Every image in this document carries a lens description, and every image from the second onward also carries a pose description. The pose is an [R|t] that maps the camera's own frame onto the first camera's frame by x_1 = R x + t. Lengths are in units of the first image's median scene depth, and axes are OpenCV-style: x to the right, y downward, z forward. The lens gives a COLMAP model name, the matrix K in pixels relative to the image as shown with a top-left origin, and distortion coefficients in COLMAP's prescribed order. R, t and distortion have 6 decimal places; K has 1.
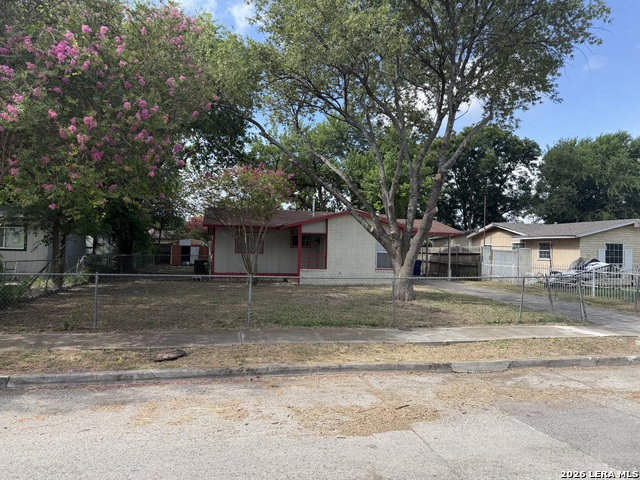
lens RADIAL K [[455.6, 0, 317.4], [0, 455.6, 241.3], [0, 0, 1]] dist [-0.006242, -0.006745]
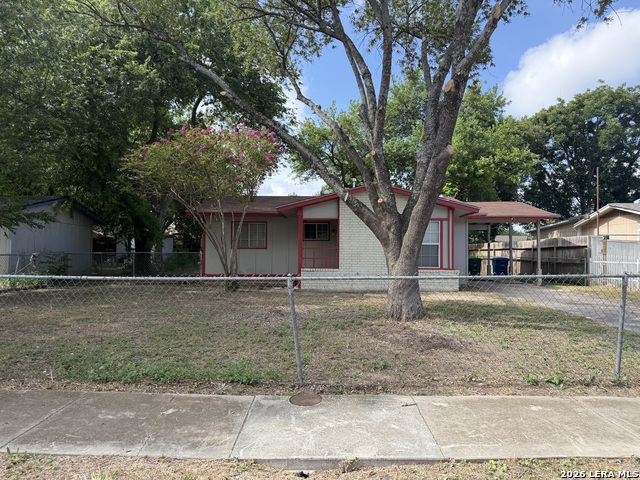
lens RADIAL K [[455.6, 0, 323.1], [0, 455.6, 239.1], [0, 0, 1]] dist [-0.006242, -0.006745]
pose [[0.973488, -0.021761, -0.227699, 0.105656], [0.018534, 0.999695, -0.016302, 0.017427], [0.227984, 0.011649, 0.973595, 0.199910]]
